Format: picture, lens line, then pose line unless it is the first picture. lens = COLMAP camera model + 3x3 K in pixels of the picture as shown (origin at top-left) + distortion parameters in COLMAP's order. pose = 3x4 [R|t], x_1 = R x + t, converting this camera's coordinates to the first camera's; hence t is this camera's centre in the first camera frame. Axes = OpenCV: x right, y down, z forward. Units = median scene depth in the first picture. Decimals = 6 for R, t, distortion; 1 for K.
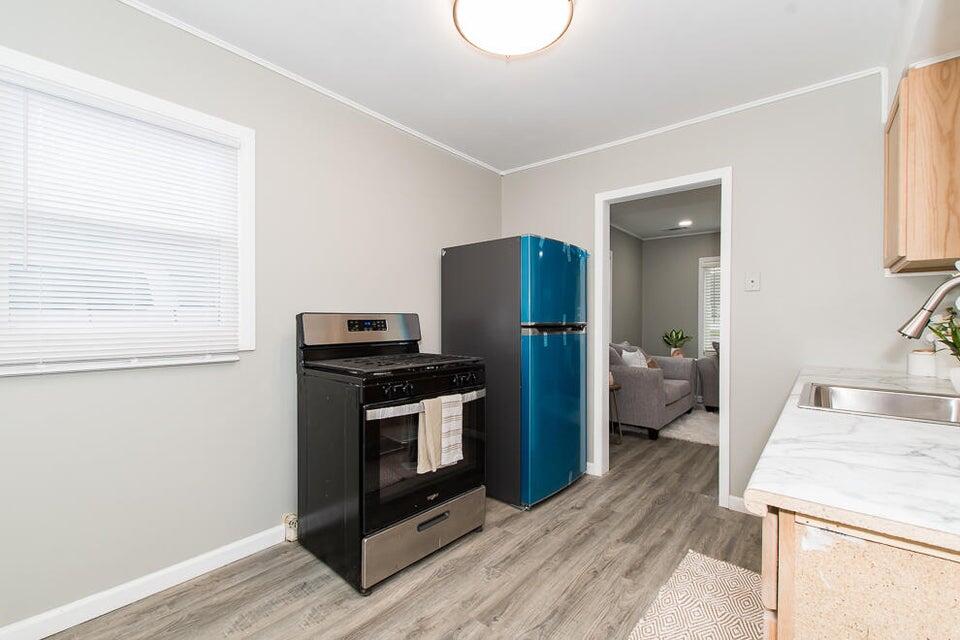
lens RADIAL K [[412.0, 0, 480.0], [0, 412.0, 320.0], [0, 0, 1]] dist [0.001391, -0.000065]
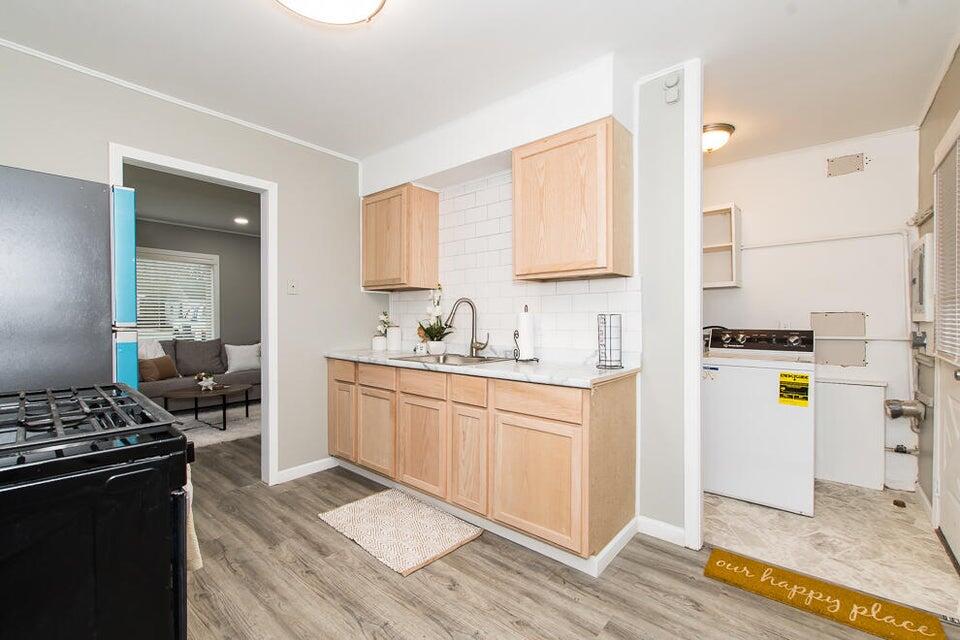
lens RADIAL K [[412.0, 0, 480.0], [0, 412.0, 320.0], [0, 0, 1]] dist [0.001391, -0.000065]
pose [[0.003272, -0.001785, 0.999993, -0.622847], [-0.002204, 0.999996, 0.001792, -0.000029], [-0.999992, -0.002210, 0.003268, 0.507563]]
